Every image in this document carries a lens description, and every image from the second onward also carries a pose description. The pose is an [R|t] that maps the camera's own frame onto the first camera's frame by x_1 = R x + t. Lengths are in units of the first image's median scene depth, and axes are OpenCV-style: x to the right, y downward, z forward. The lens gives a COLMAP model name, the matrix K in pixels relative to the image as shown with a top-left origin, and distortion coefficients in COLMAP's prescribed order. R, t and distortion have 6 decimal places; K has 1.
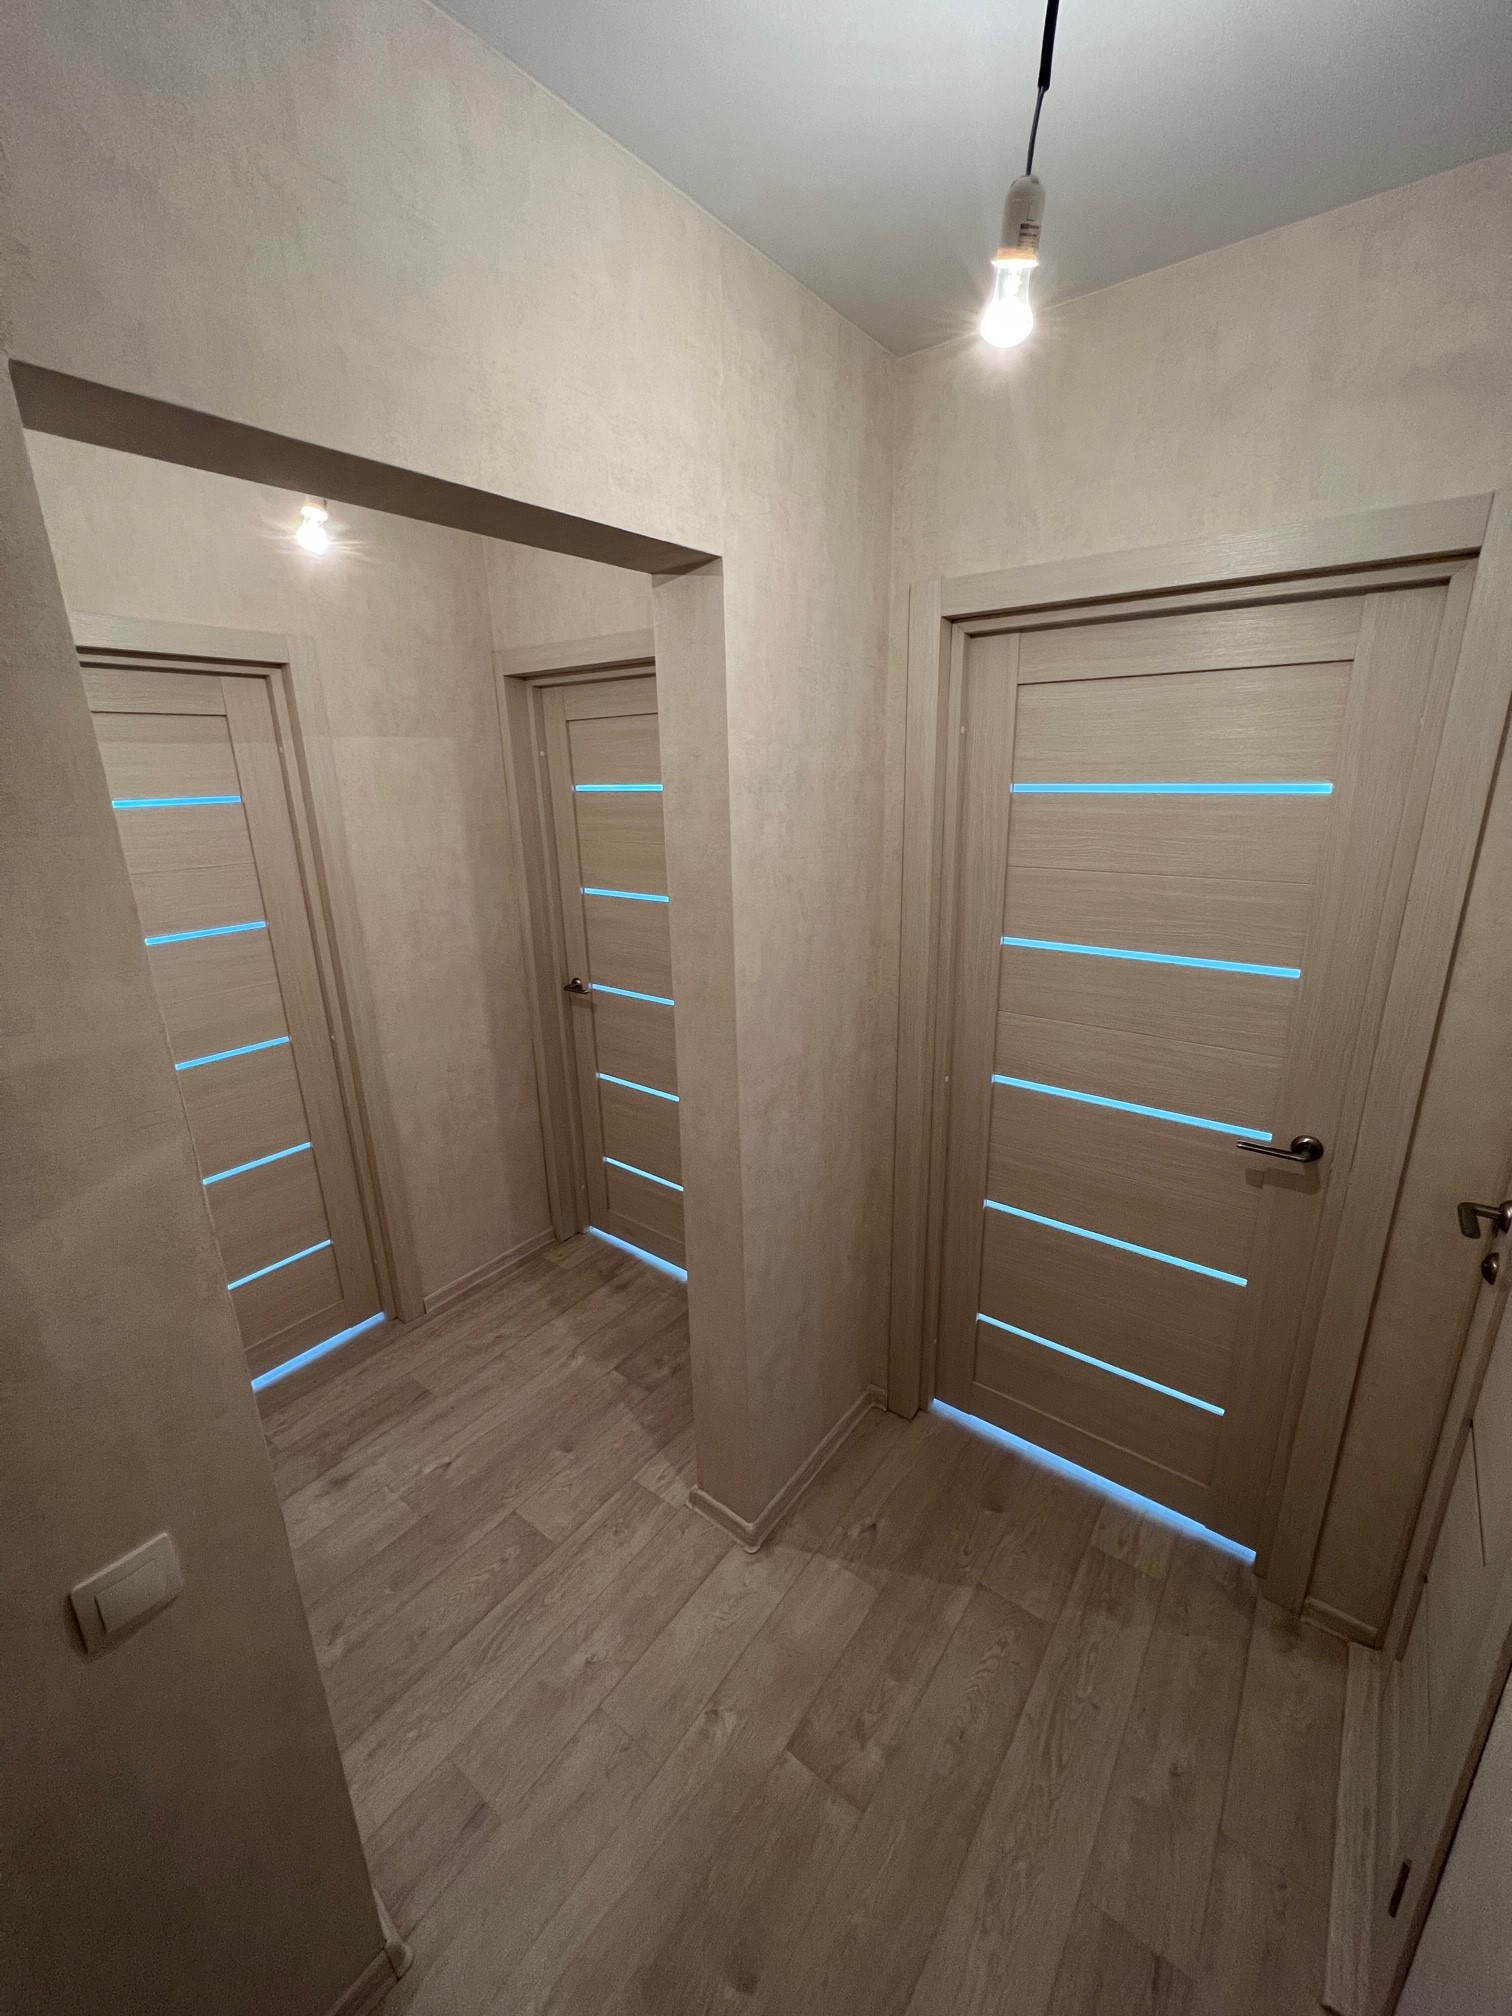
lens RADIAL K [[807.4, 0, 763.8], [0, 807.4, 1005.1], [0, 0, 1]] dist [0.001727, 0.001102]
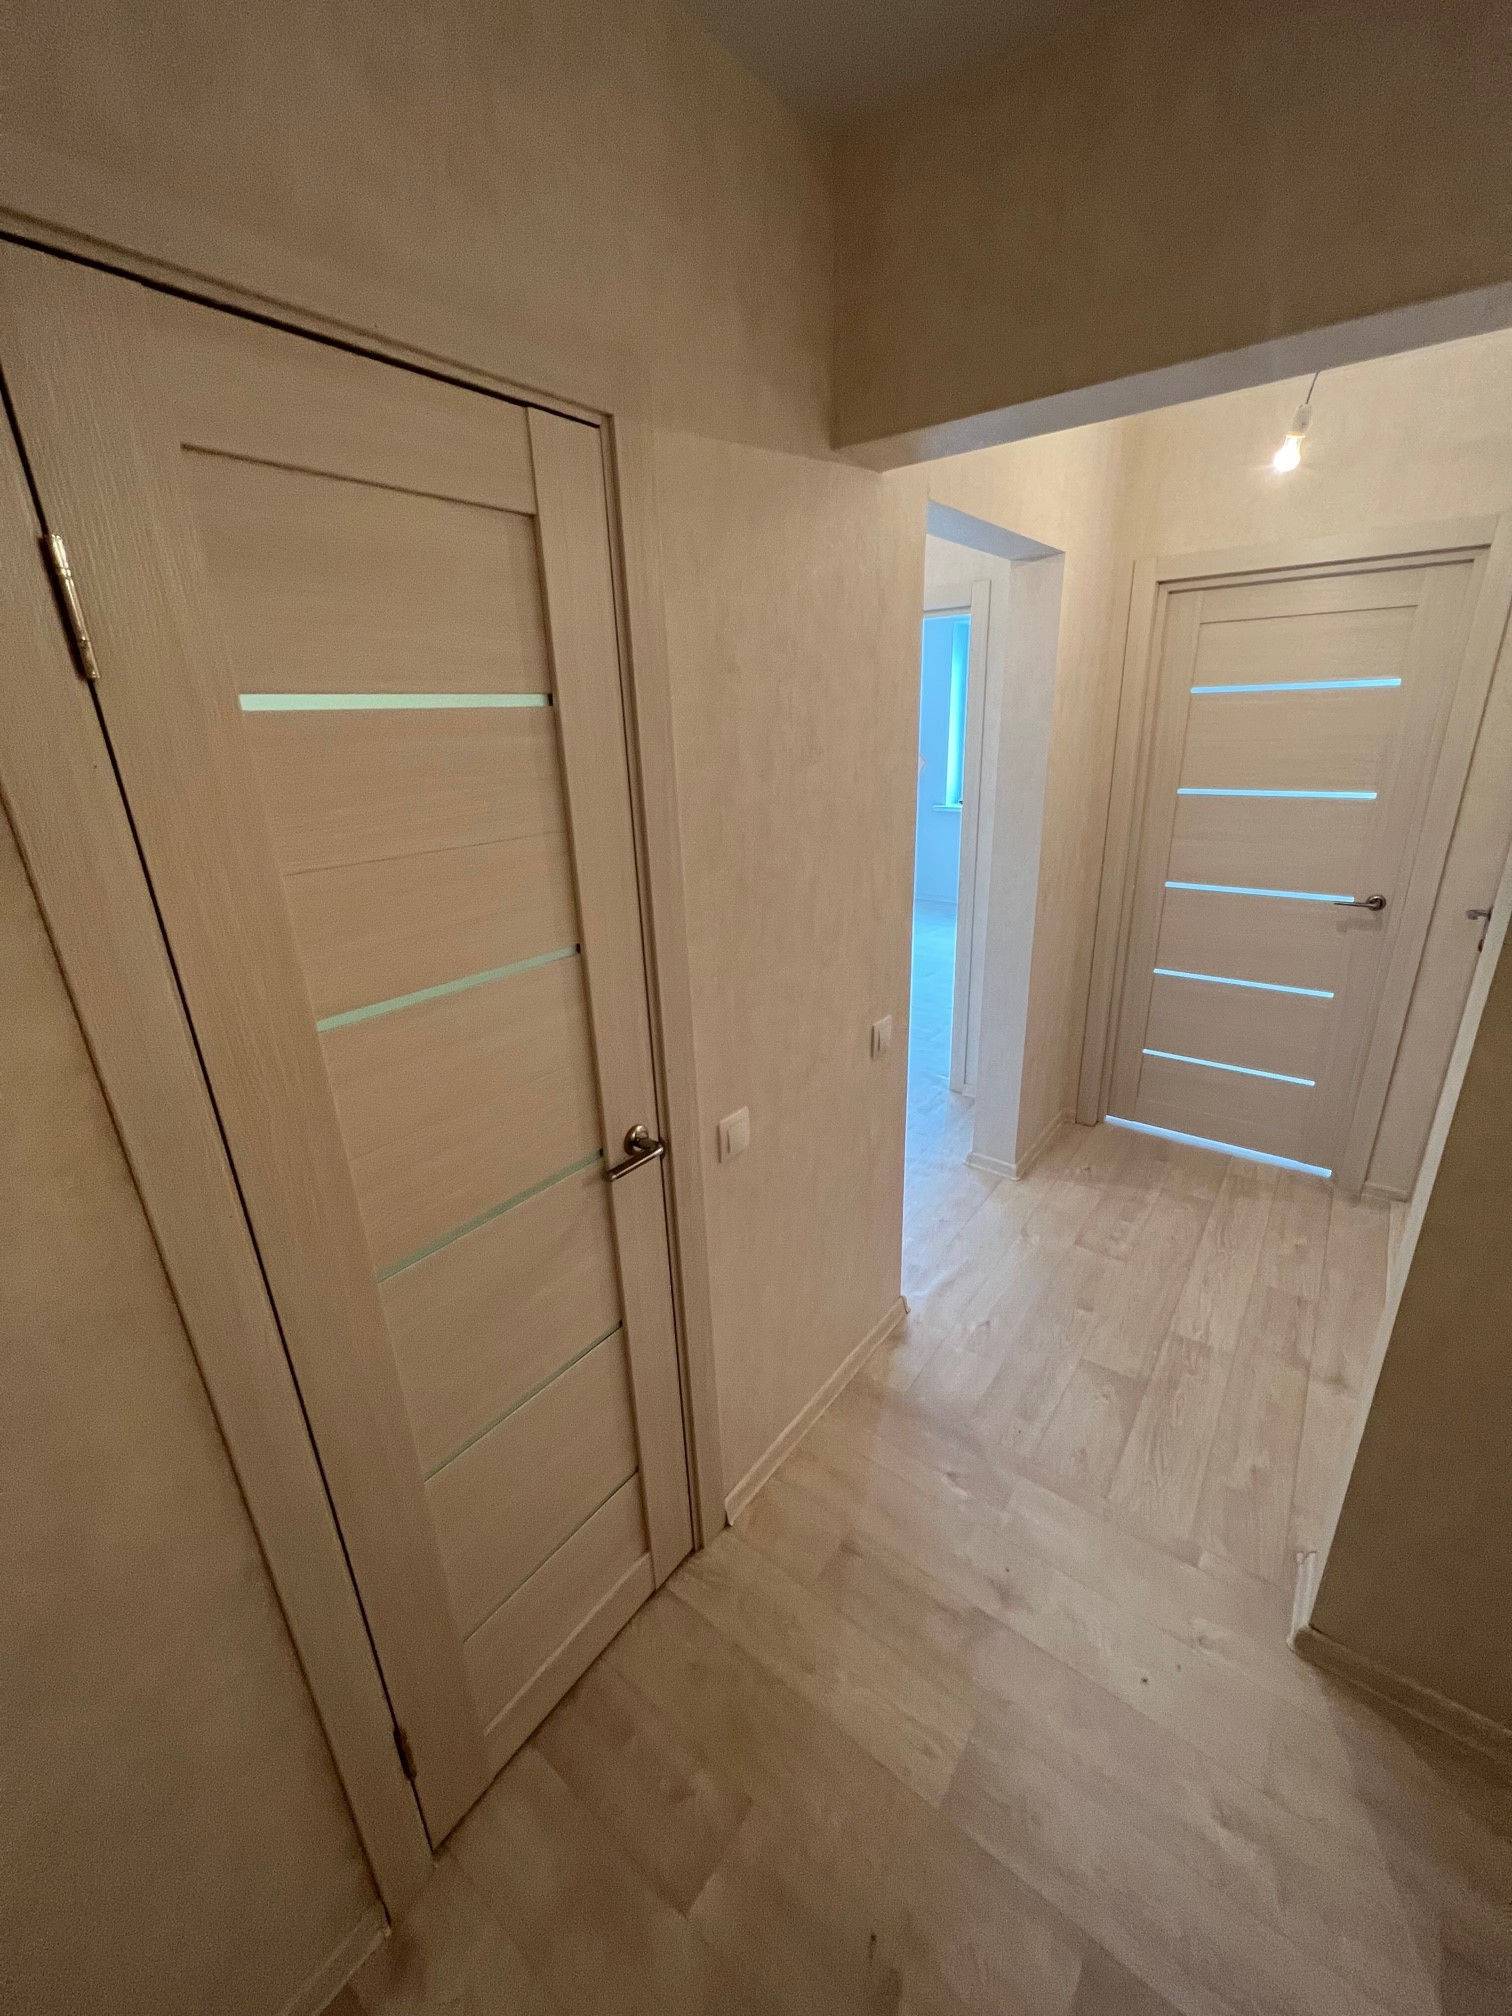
lens RADIAL K [[807.4, 0, 763.8], [0, 807.4, 1005.1], [0, 0, 1]] dist [0.001727, 0.001102]
pose [[0.999891, -0.014276, 0.003726, -0.579156], [0.014063, 0.998549, 0.051984, 0.268897], [-0.004463, -0.051926, 0.998641, -0.649279]]
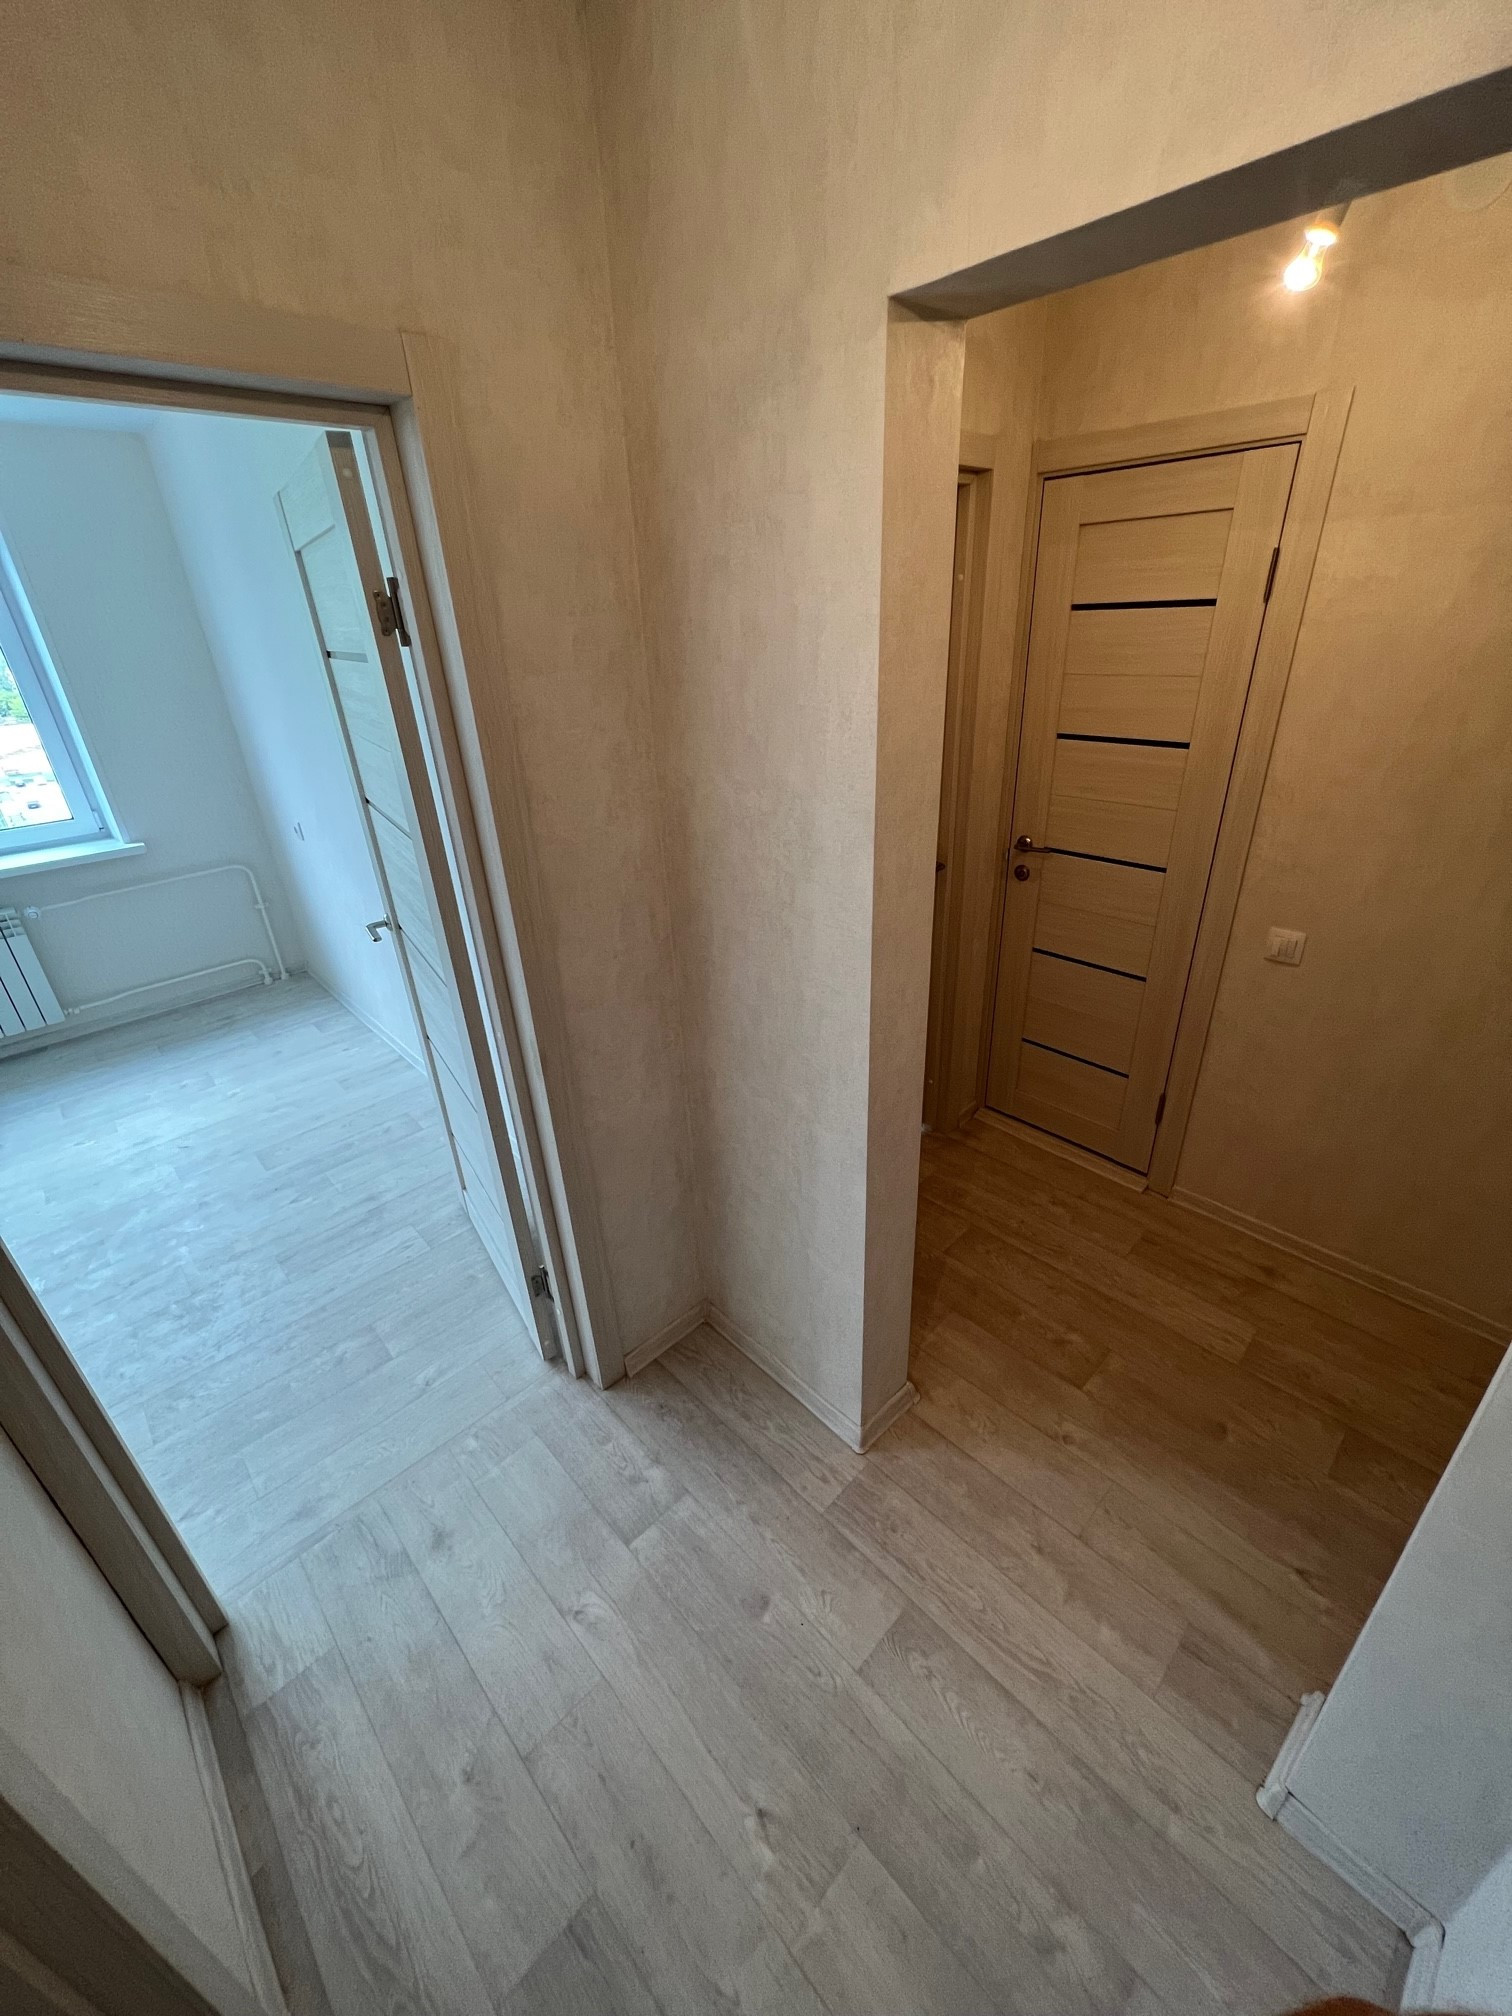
lens RADIAL K [[807.4, 0, 763.8], [0, 807.4, 1005.1], [0, 0, 1]] dist [0.001727, 0.001102]
pose [[0.158867, -0.427628, 0.889885, -0.858510], [0.324023, 0.873991, 0.362144, -0.242199], [-0.932615, 0.230811, 0.277409, 0.874228]]
